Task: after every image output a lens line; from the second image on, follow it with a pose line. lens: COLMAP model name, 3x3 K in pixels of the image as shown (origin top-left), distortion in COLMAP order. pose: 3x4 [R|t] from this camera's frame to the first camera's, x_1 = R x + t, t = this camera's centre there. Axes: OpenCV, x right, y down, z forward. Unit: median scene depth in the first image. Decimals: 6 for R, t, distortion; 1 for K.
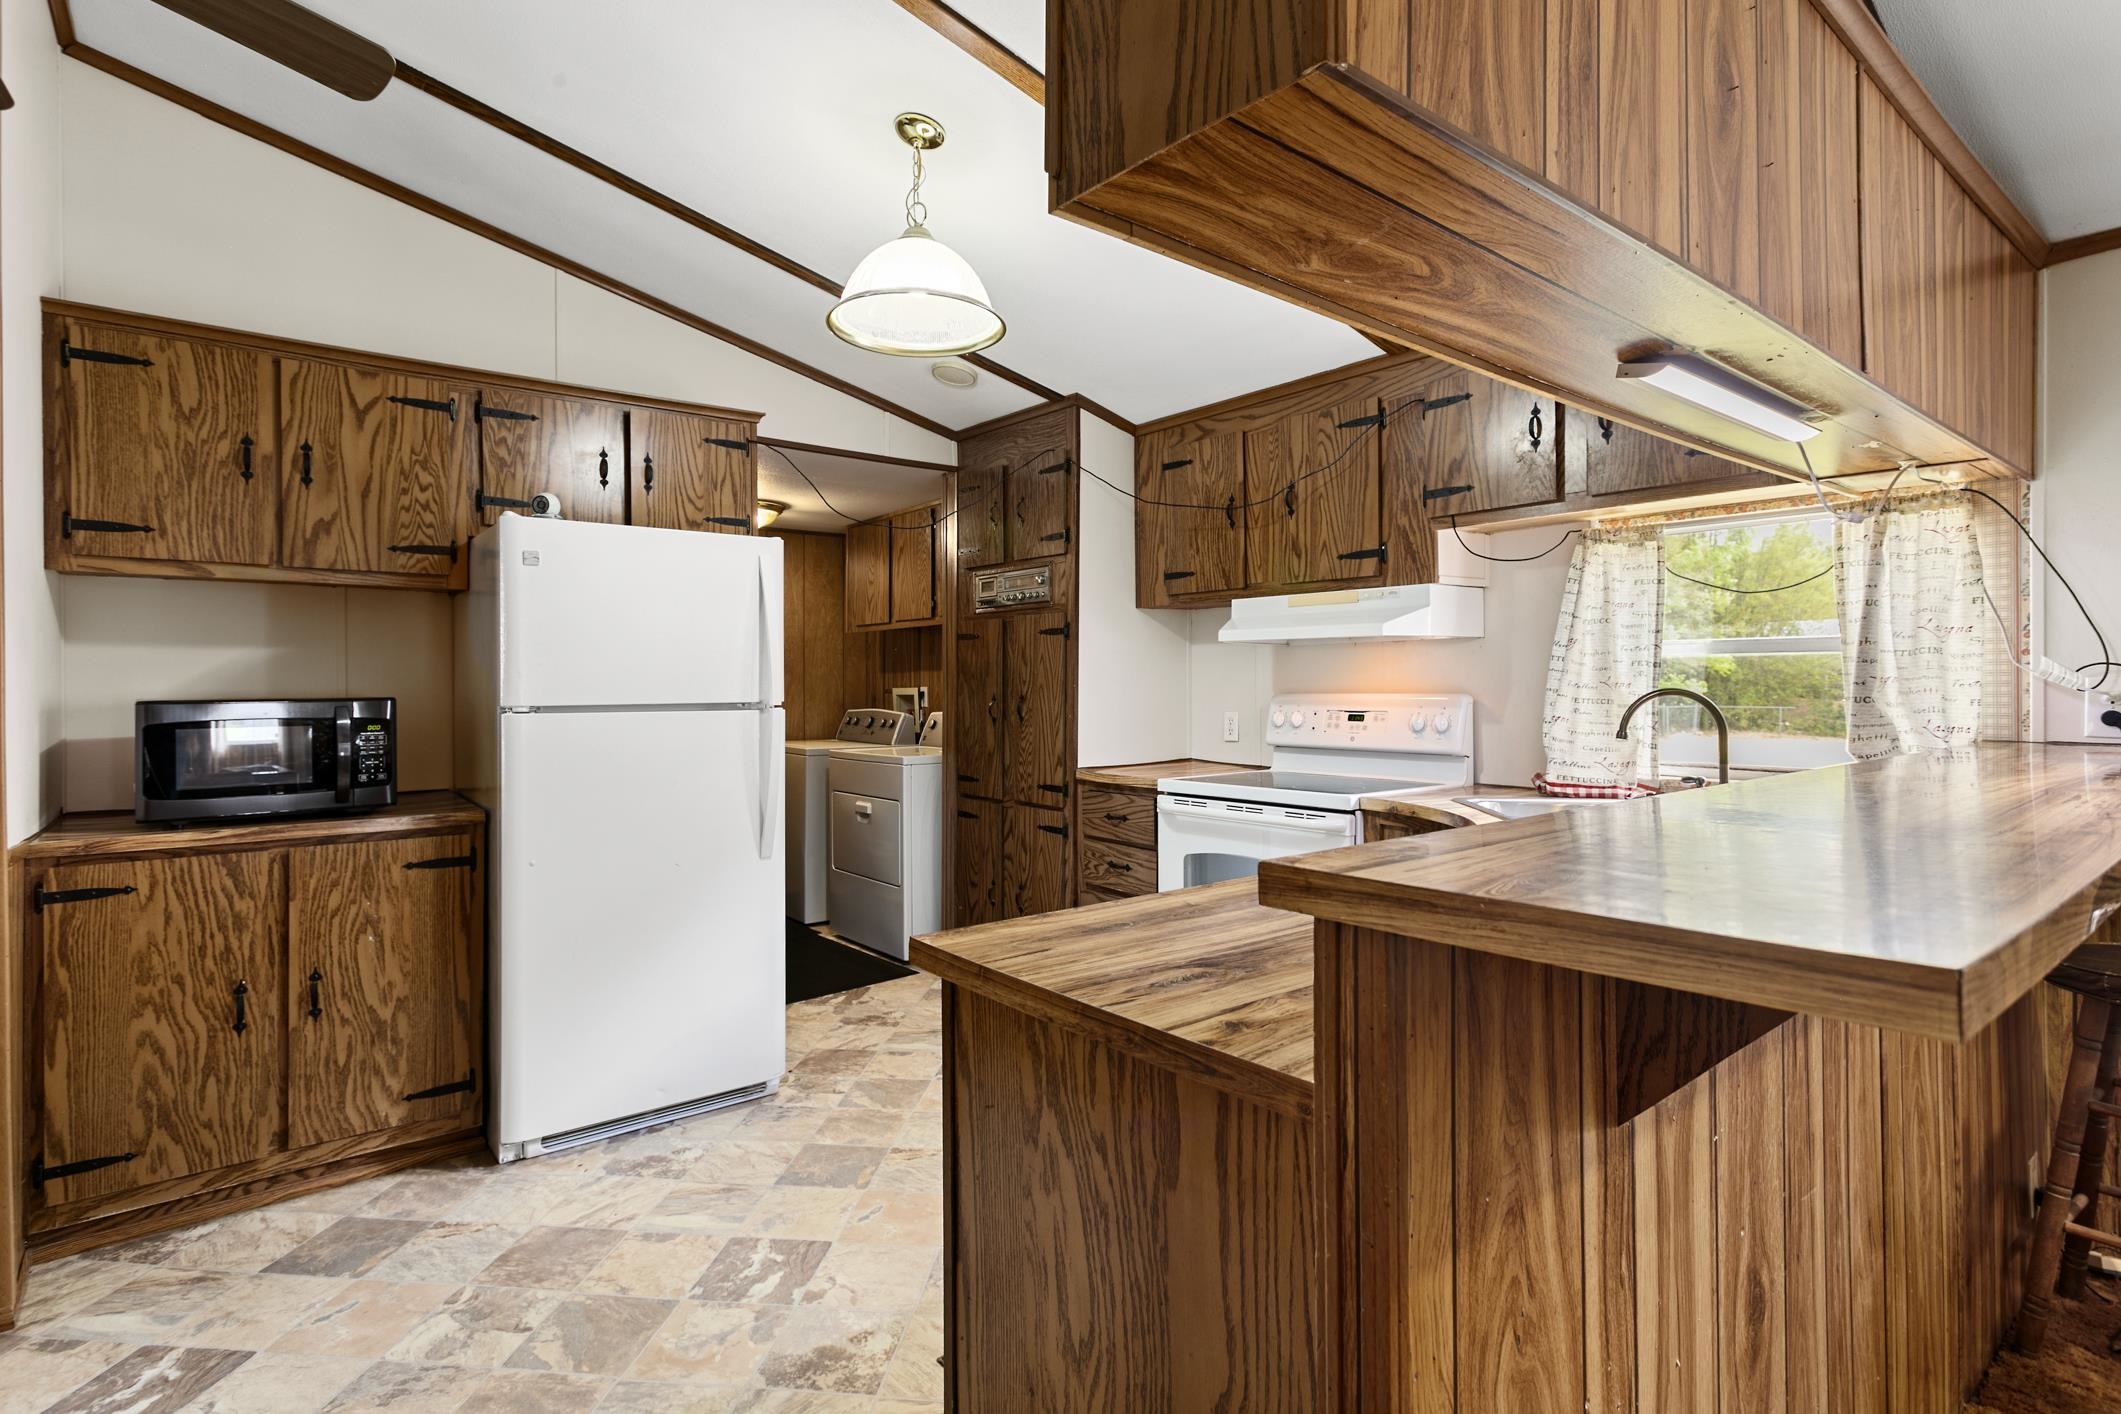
lens RADIAL K [[1041.4, 0, 1024.3], [0, 1041.4, 675.5], [0, 0, 1]] dist [-0.001033, 0.002199]
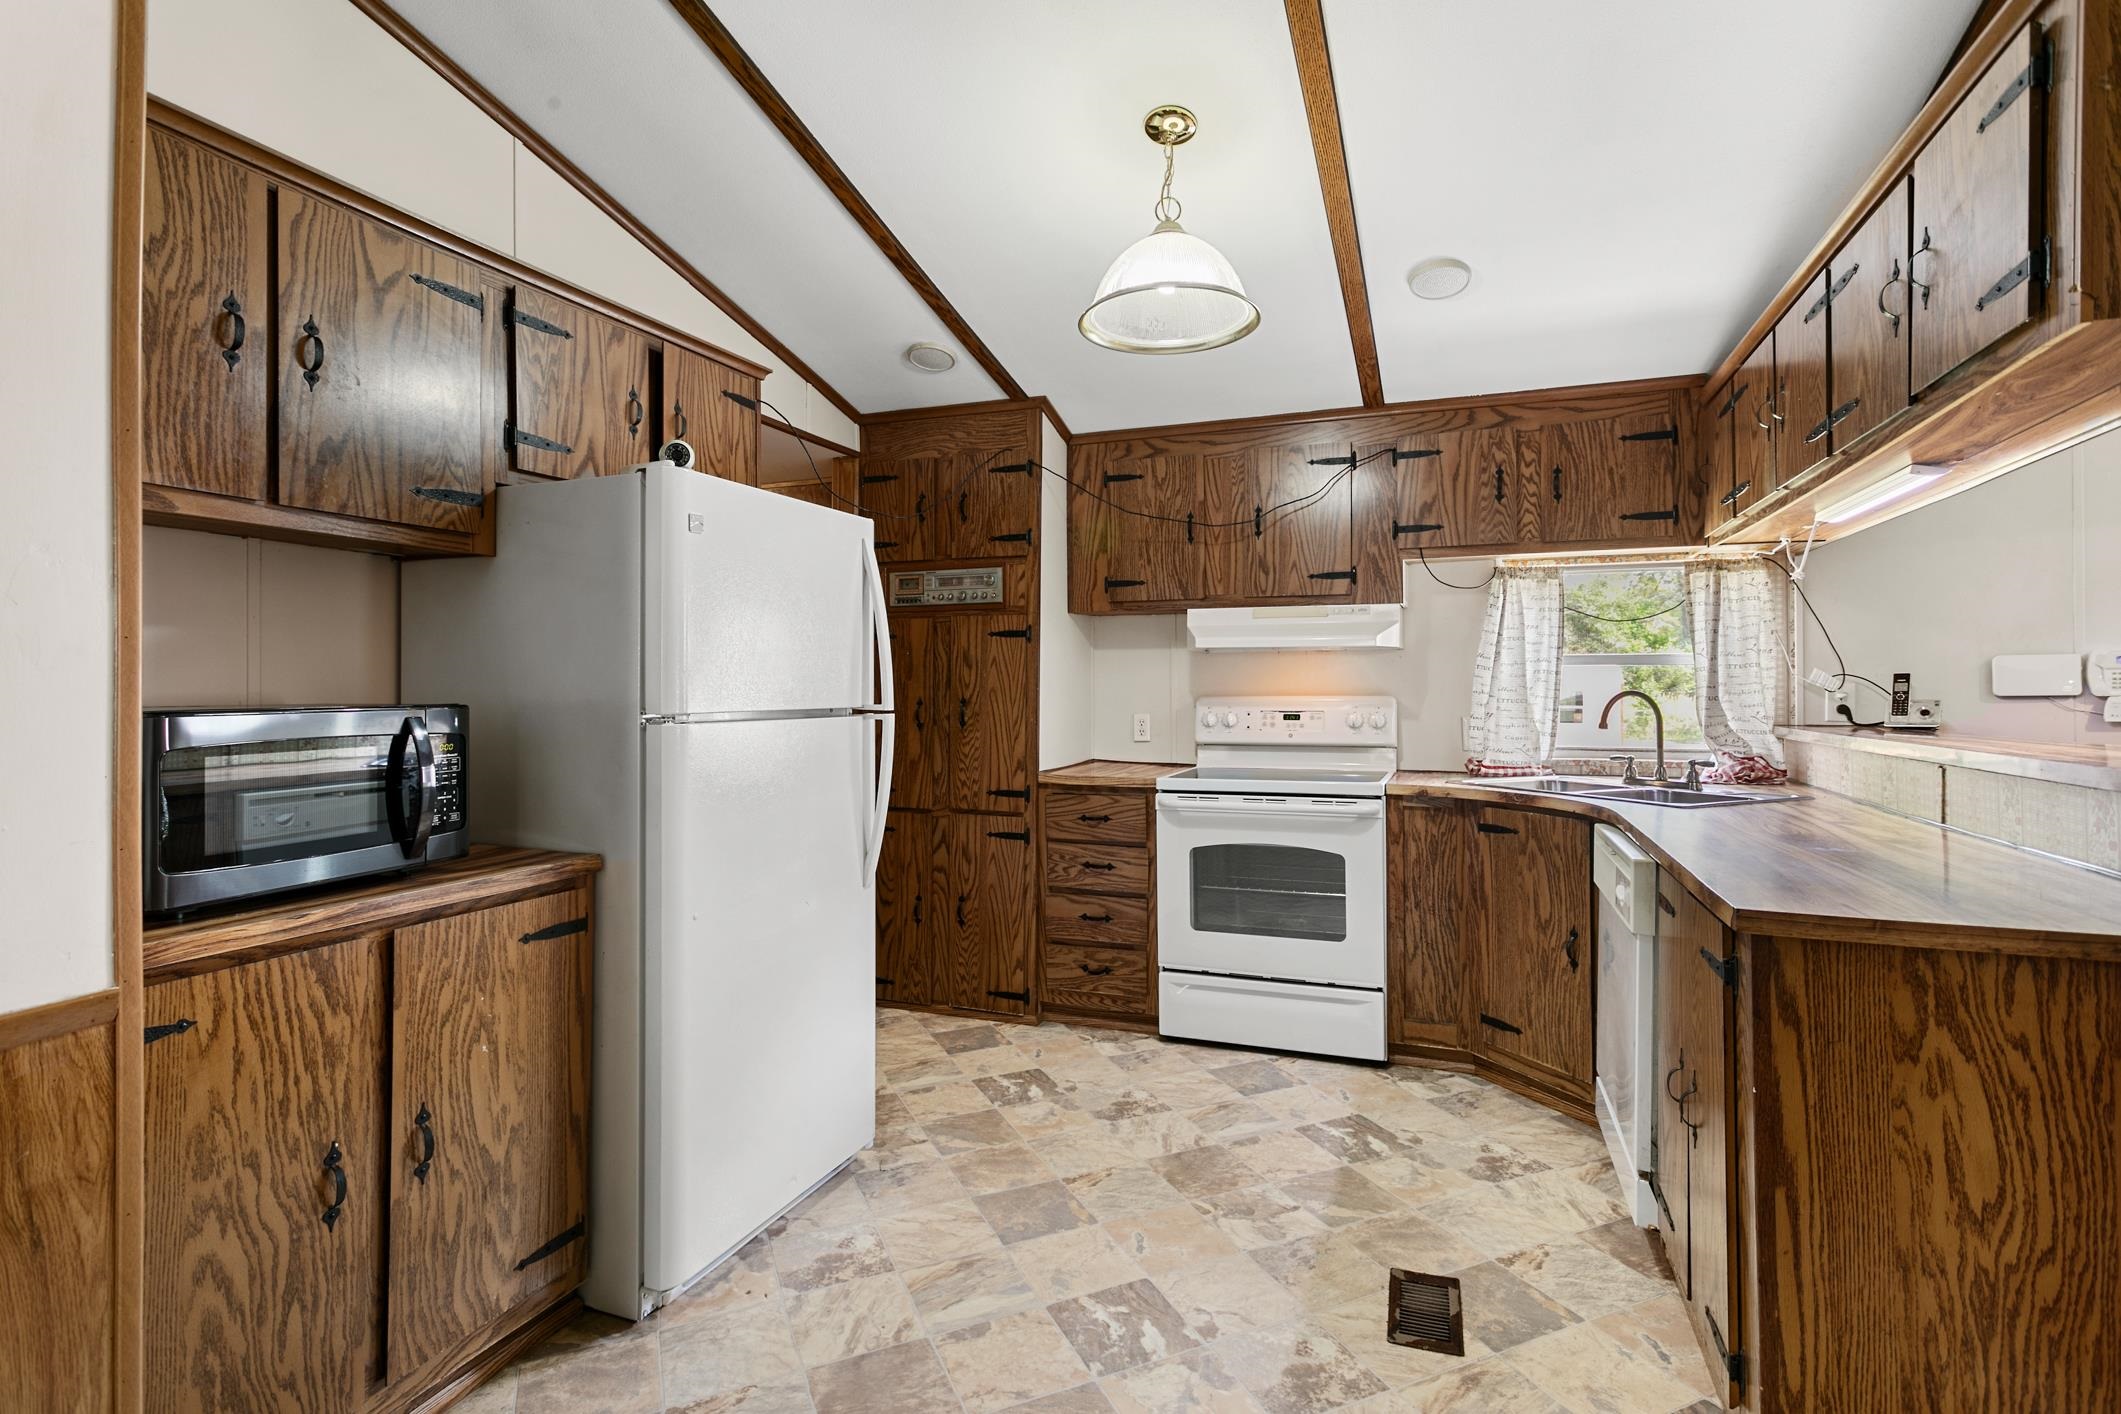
lens RADIAL K [[1041.4, 0, 1054.6], [0, 1041.4, 668.5], [0, 0, 1]] dist [-0.001033, 0.002199]
pose [[0.861260, 0.010738, 0.508050, -0.616361], [-0.004803, 0.999904, -0.012993, 0.004368], [-0.508141, 0.008750, 0.861229, 0.188789]]
